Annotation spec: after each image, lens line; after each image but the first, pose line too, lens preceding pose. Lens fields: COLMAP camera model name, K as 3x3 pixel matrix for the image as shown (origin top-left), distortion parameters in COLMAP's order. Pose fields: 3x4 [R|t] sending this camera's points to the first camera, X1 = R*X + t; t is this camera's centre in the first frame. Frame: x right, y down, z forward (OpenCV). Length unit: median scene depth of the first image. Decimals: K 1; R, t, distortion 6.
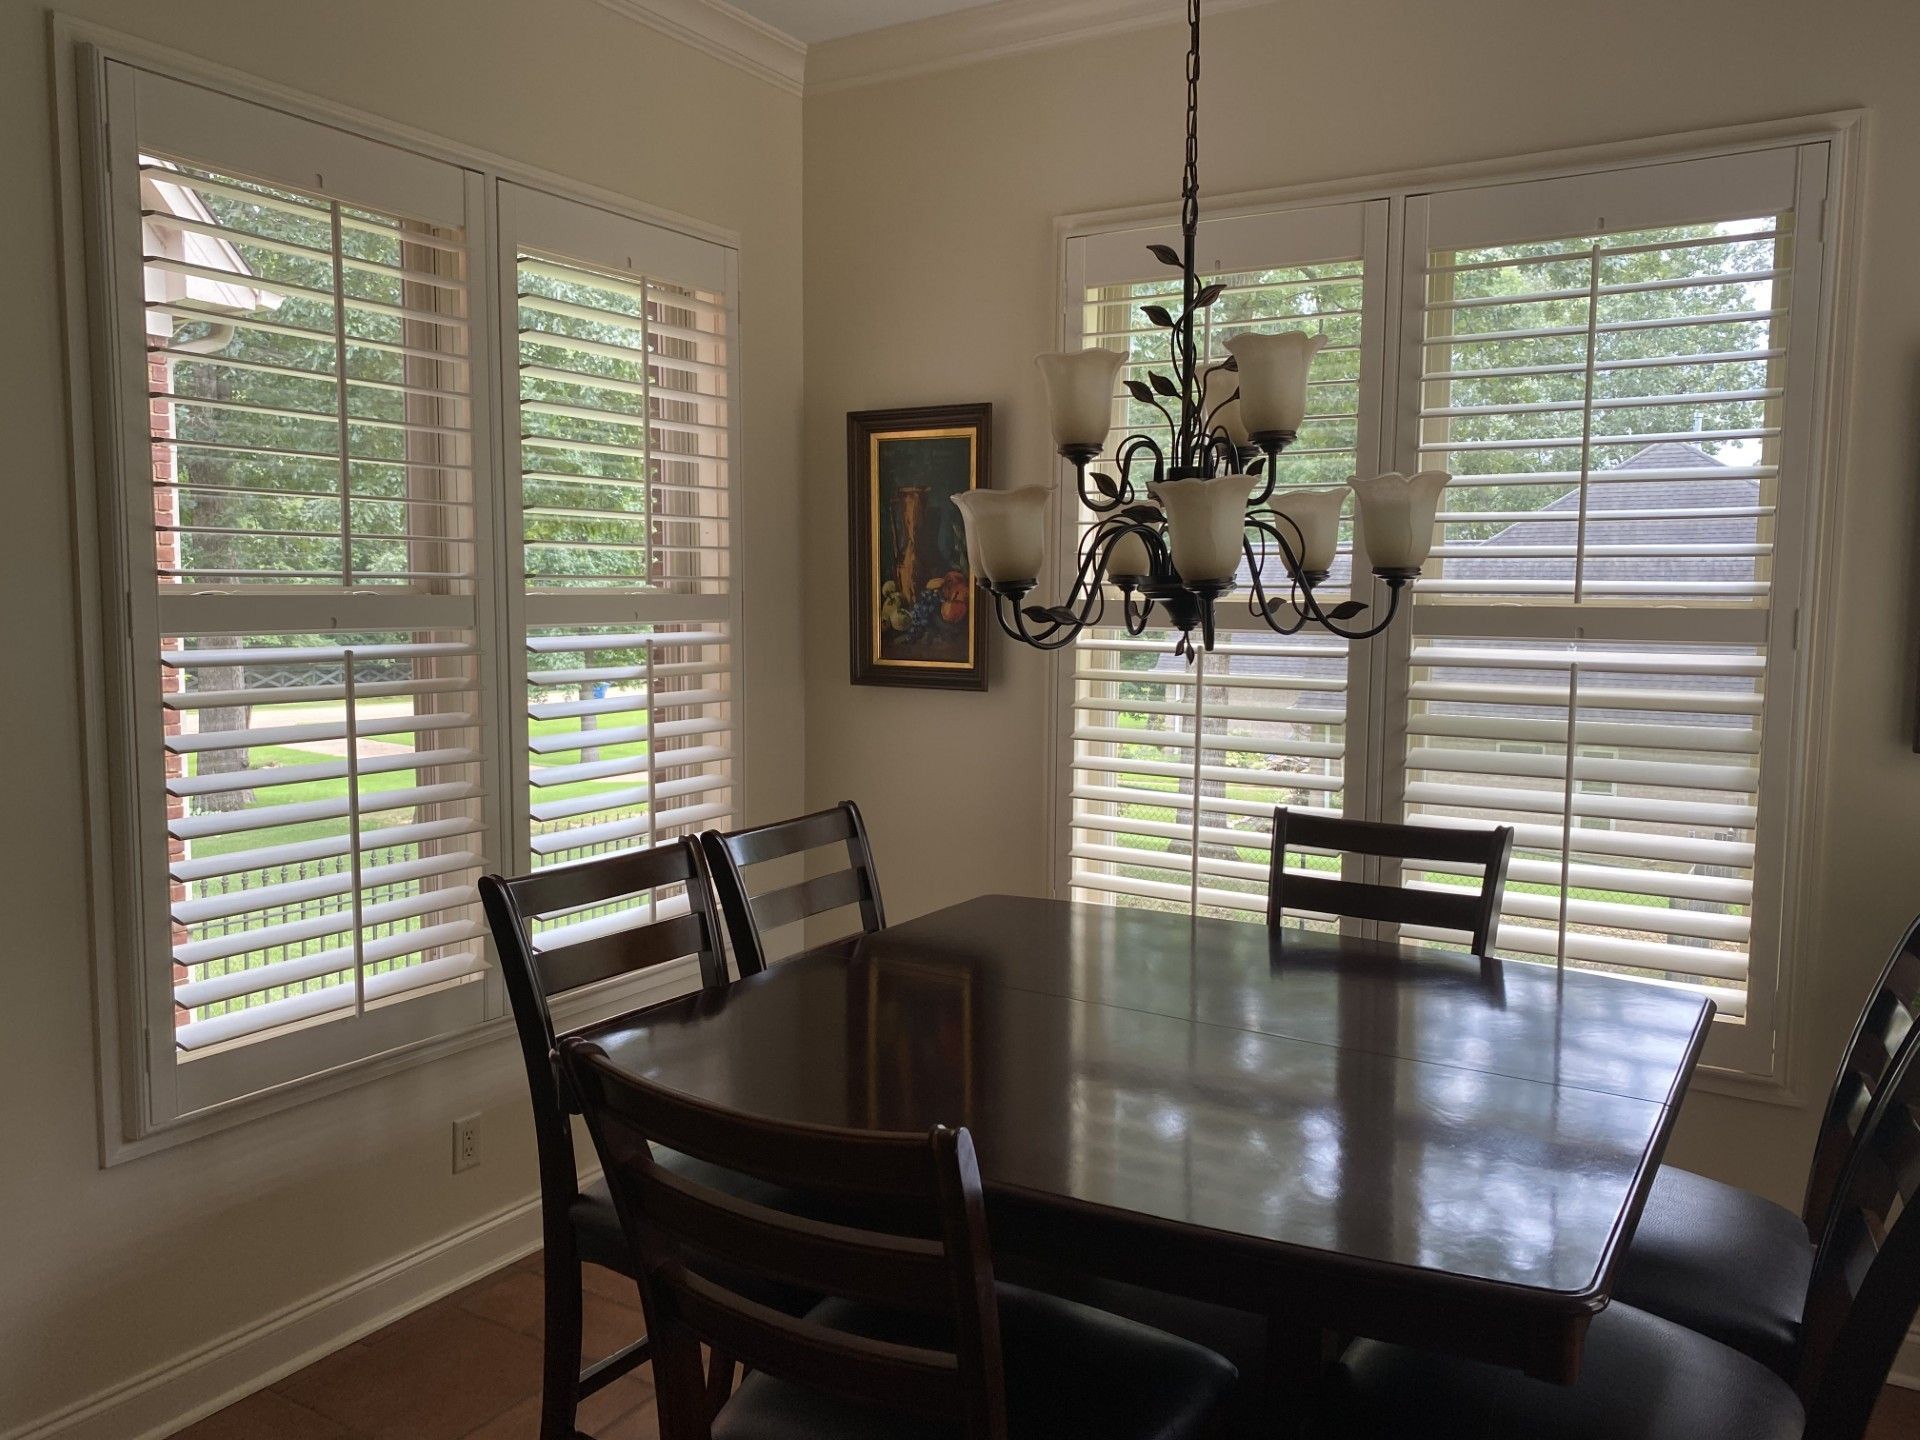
lens RADIAL K [[1459.7, 0, 960.0], [0, 1459.7, 720.0], [0, 0, 1]] dist [0.045976, -0.063412]
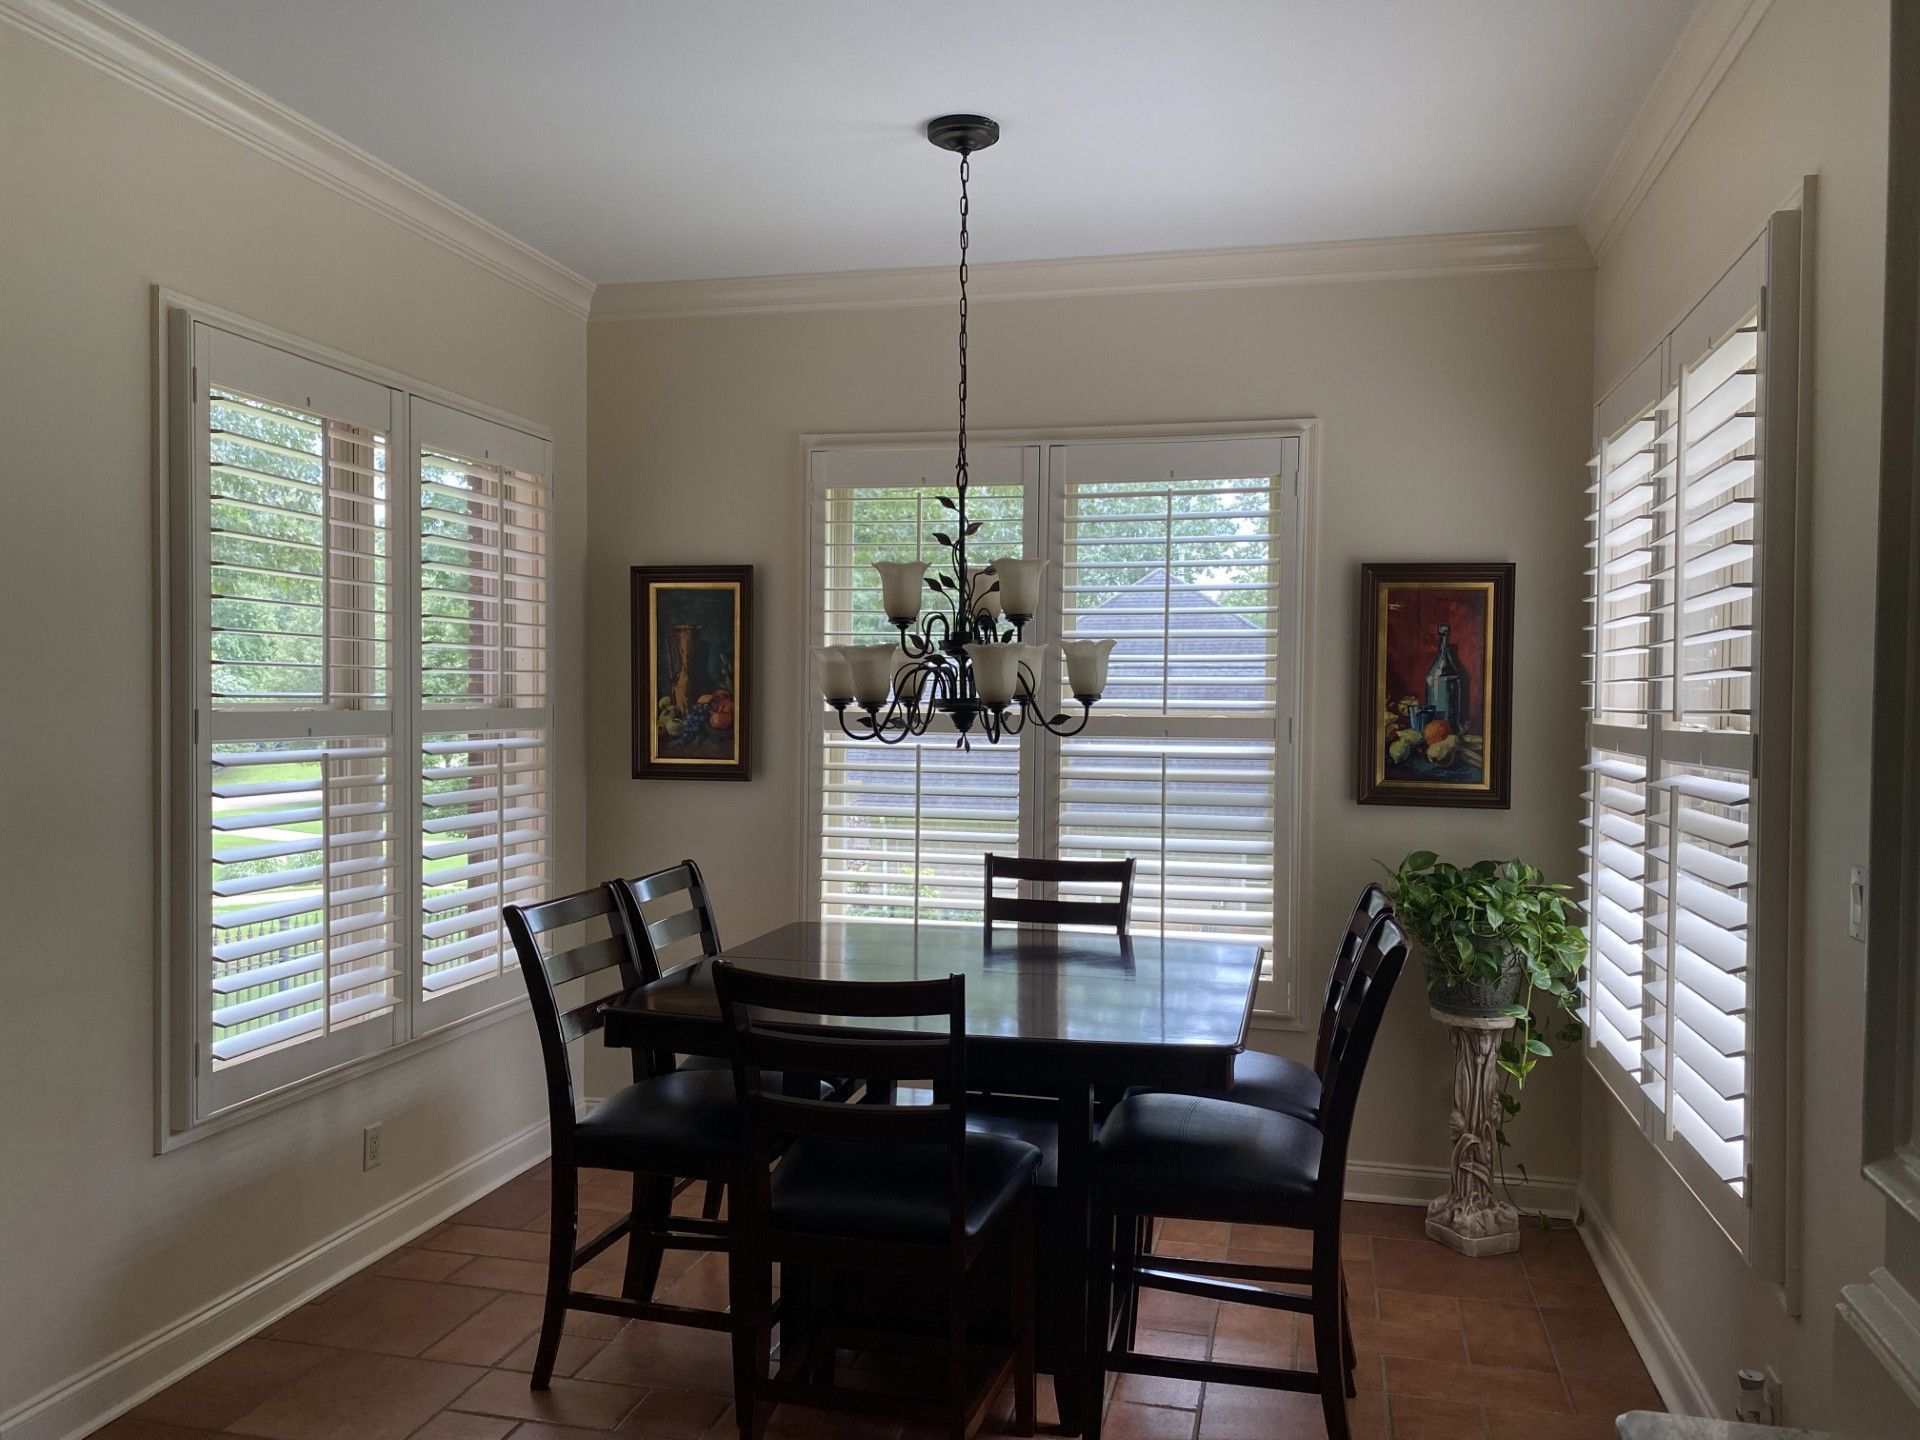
lens RADIAL K [[1507.0, 0, 960.0], [0, 1507.0, 720.0], [0, 0, 1]] dist [0.027147, -0.002143]
pose [[0.949378, -0.004143, 0.314107, -0.286217], [0.026886, 0.997316, -0.068106, 0.029104], [-0.312982, 0.073104, 0.946942, -0.438740]]
